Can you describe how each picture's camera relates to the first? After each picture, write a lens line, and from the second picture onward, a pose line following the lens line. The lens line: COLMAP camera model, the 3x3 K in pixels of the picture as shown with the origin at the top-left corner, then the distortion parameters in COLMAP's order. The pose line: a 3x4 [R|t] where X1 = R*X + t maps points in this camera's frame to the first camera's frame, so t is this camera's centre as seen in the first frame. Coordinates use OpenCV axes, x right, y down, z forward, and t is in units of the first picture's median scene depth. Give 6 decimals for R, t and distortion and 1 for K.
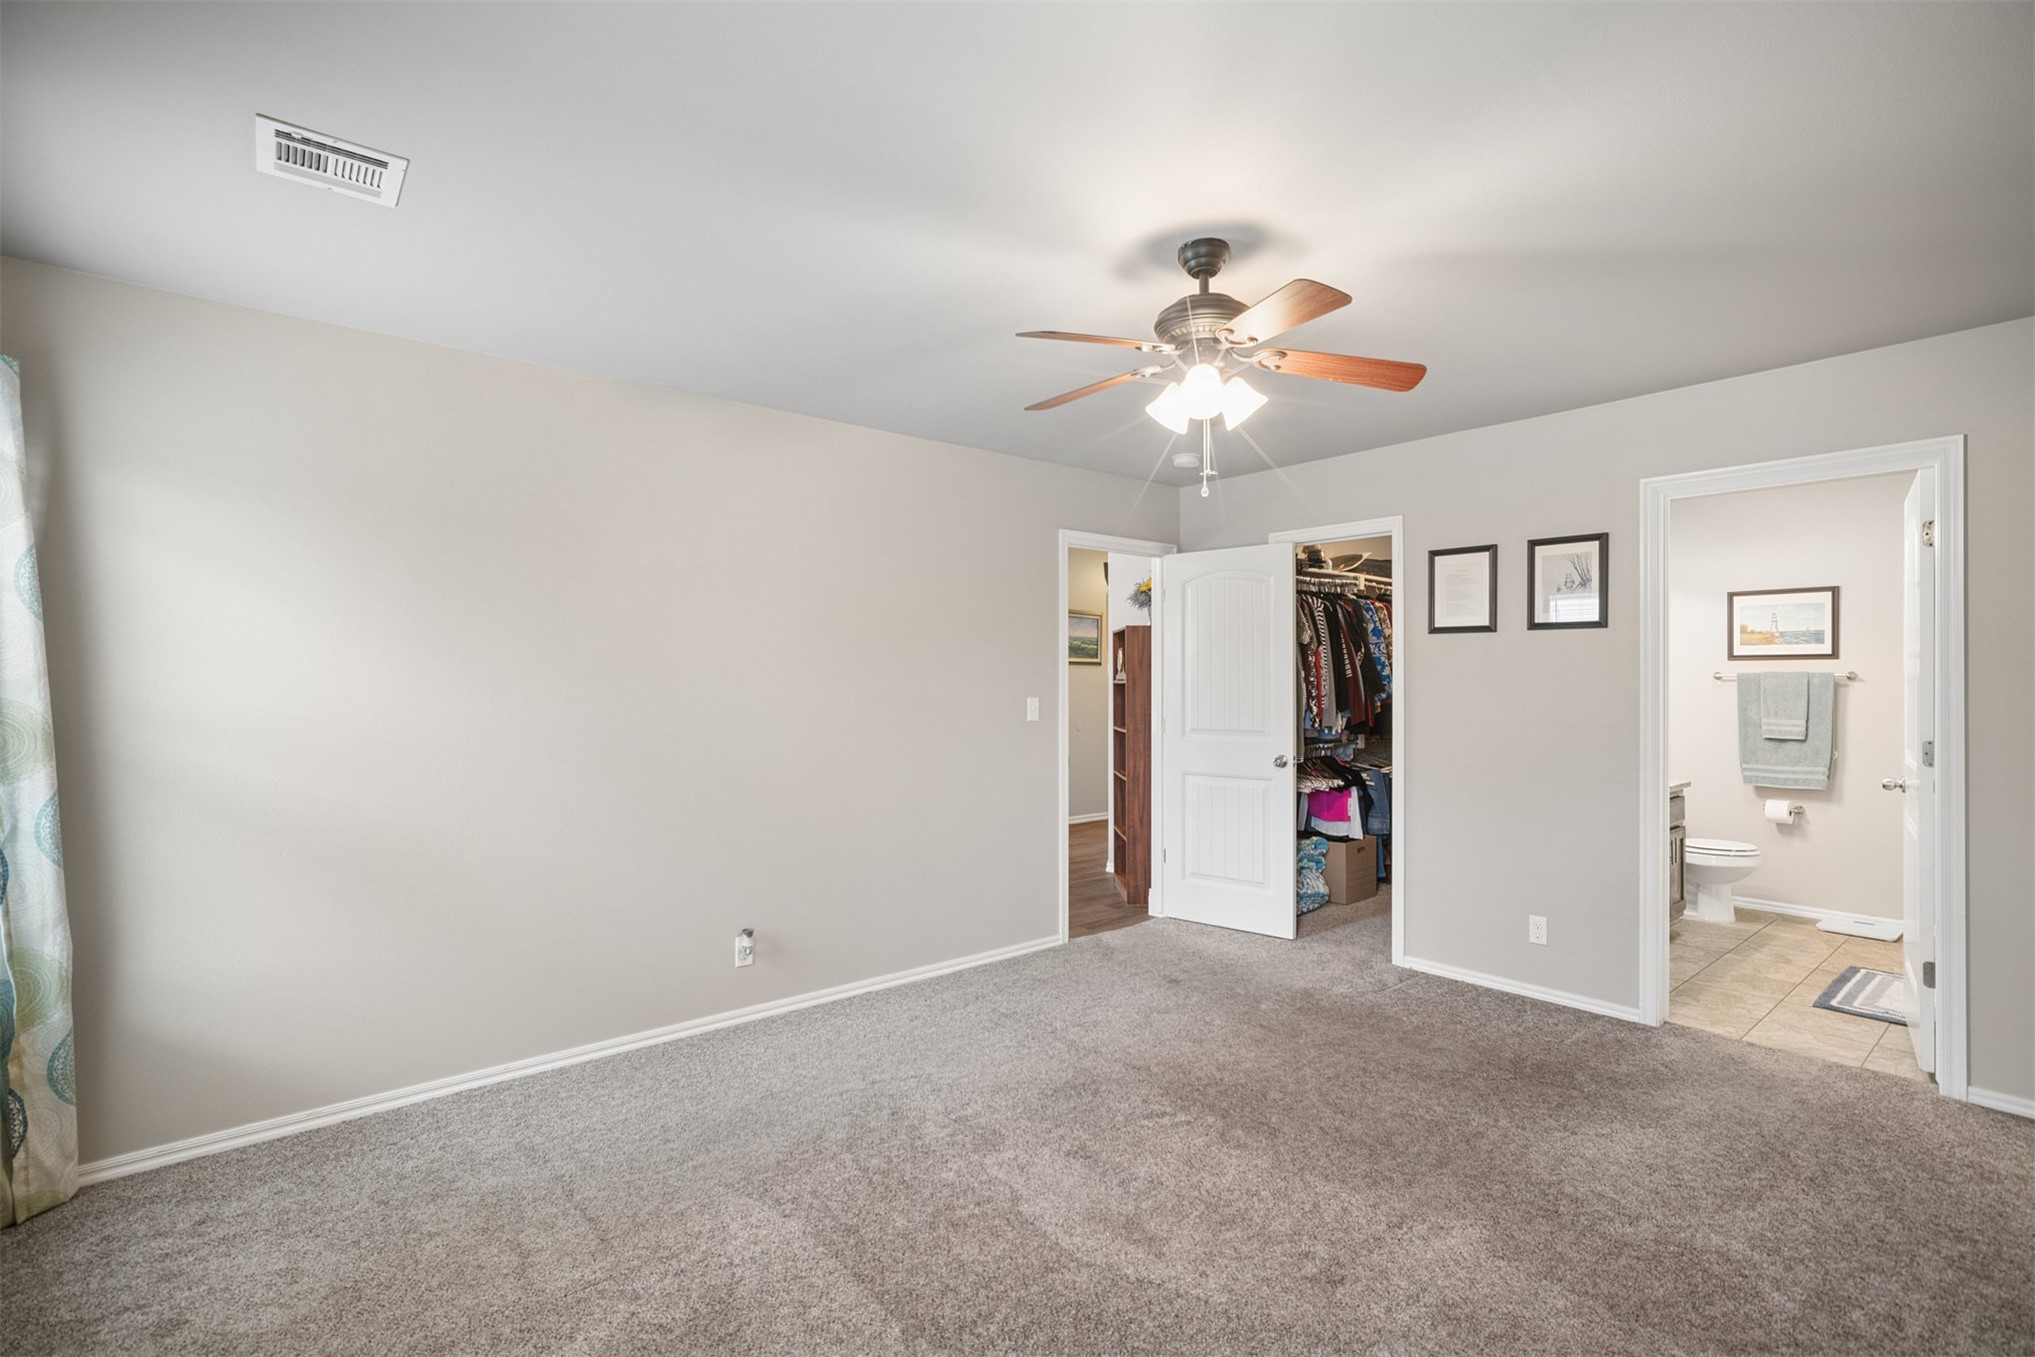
lens RADIAL K [[962.7, 0, 995.6], [0, 962.7, 675.3], [0, 0, 1]] dist [0.001816, 0.001260]
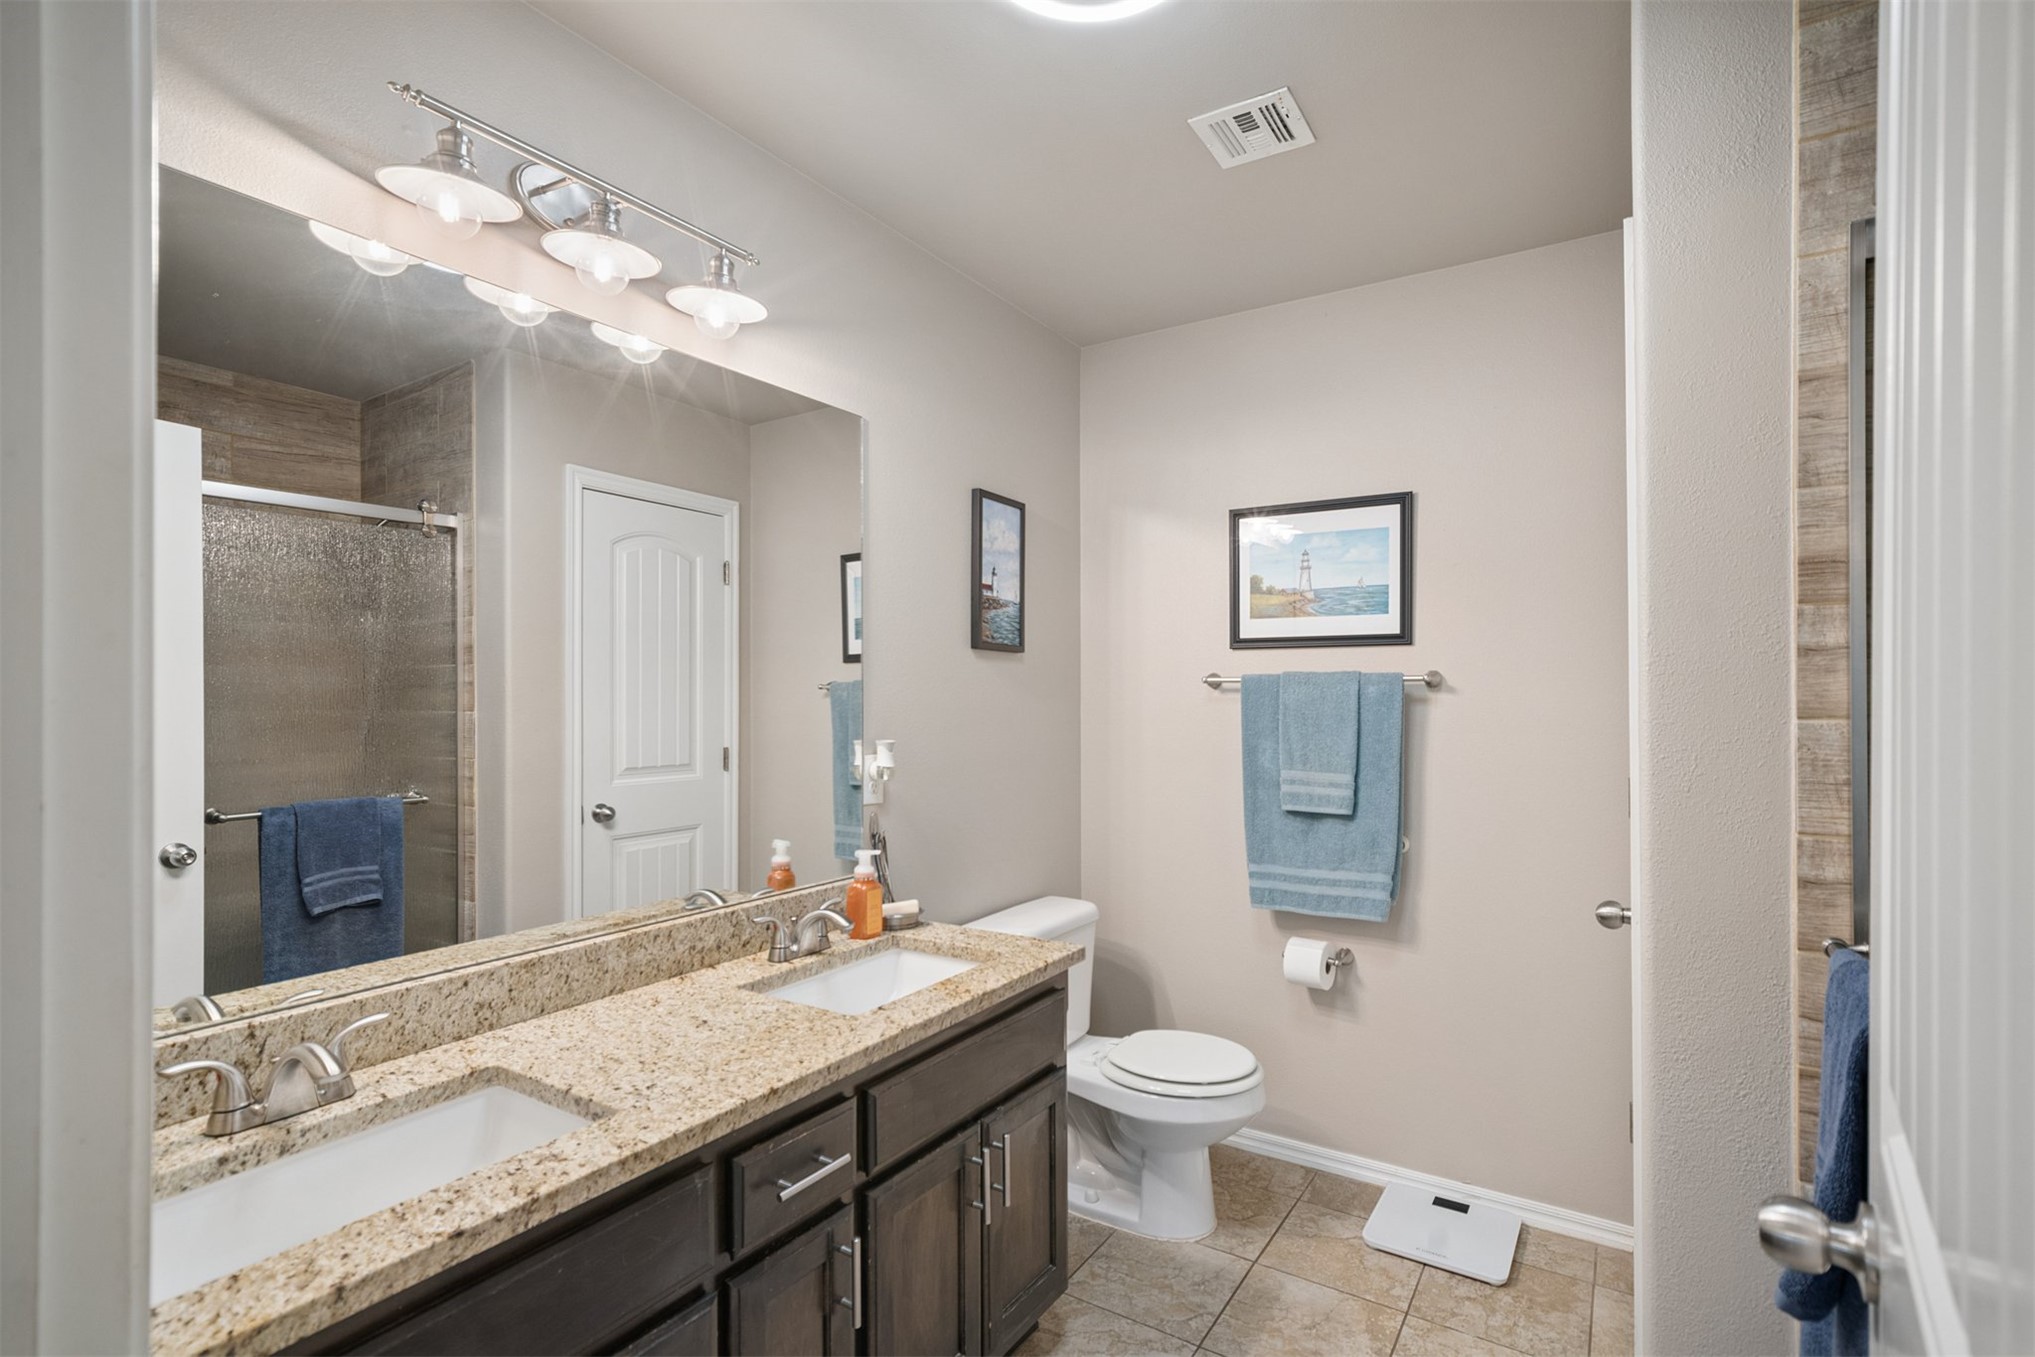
lens RADIAL K [[962.7, 0, 1034.0], [0, 962.7, 689.4], [0, 0, 1]] dist [0.001816, 0.001260]
pose [[0.956680, 0.000202, 0.291141, 0.544115], [-0.000871, 0.999997, 0.002168, 0.004256], [-0.291139, -0.002328, 0.956678, 0.585114]]
